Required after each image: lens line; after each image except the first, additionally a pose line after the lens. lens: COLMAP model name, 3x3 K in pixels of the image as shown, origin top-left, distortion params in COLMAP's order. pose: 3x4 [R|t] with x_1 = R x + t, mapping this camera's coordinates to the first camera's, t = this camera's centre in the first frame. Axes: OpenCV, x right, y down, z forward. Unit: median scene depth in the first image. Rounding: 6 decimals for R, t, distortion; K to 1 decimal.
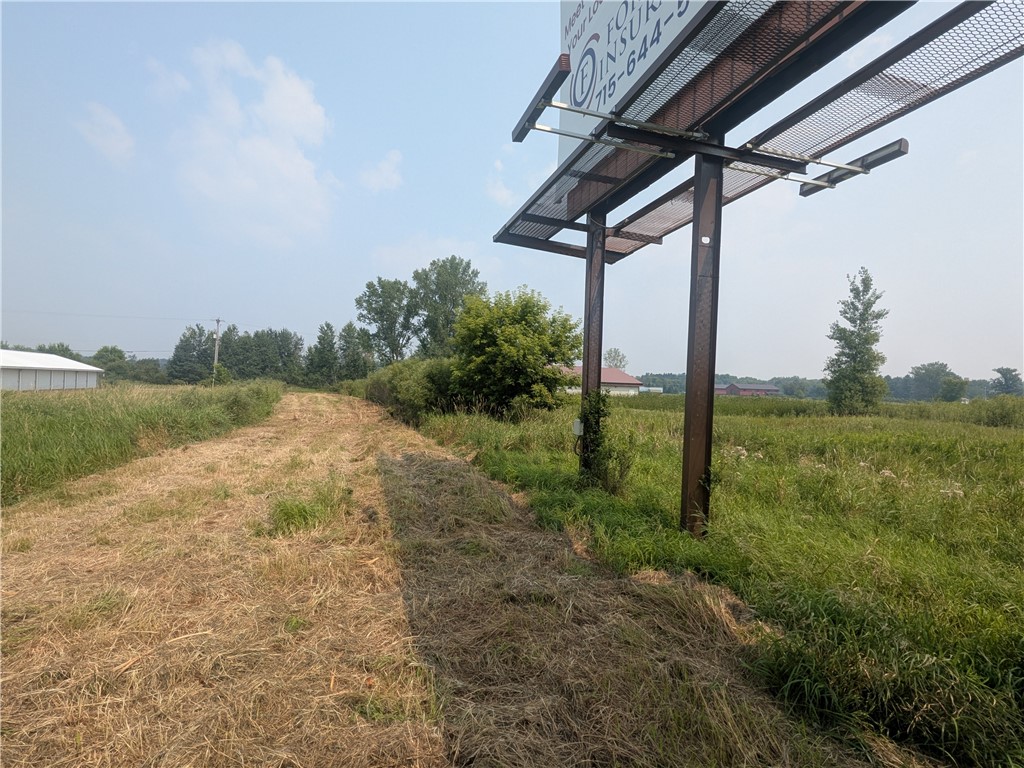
lens RADIAL K [[483.7, 0, 512.0], [0, 483.7, 384.0], [0, 0, 1]] dist [0.000965, 0.000109]
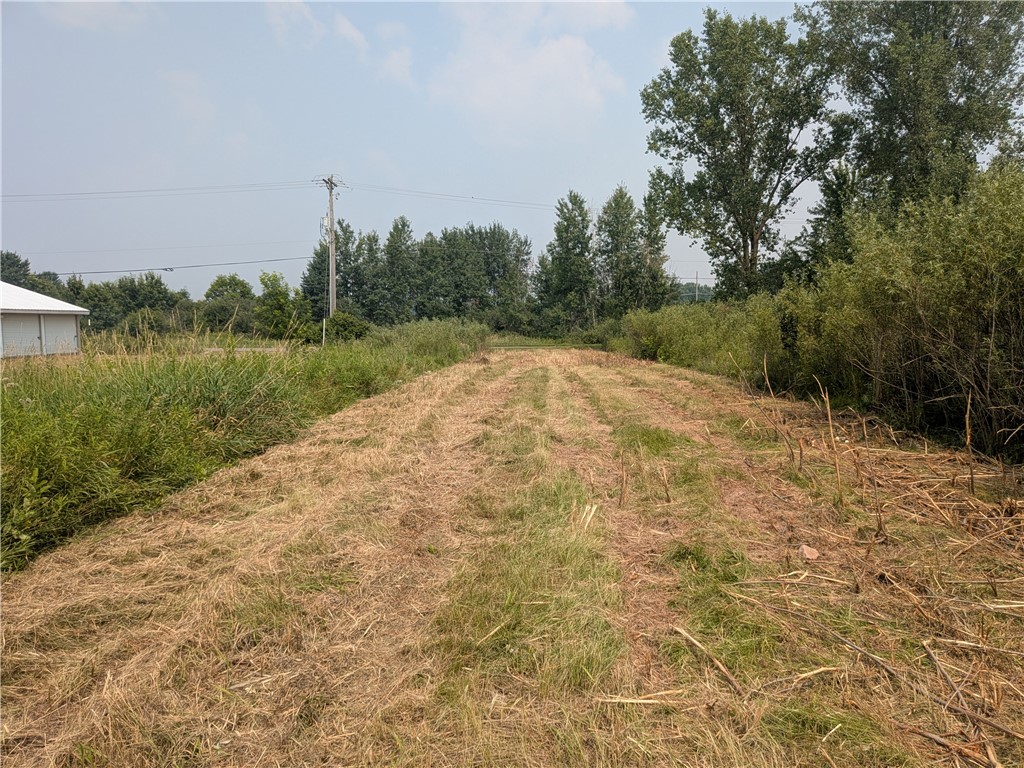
lens RADIAL K [[731.9, 0, 525.0], [0, 731.9, 402.5], [0, 0, 1]] dist [0.045747, -0.105085]
pose [[0.906898, 0.005815, -0.421311, -0.158474], [0.037376, 0.994853, 0.094185, 0.004349], [0.419690, -0.101163, 0.902012, 0.409481]]
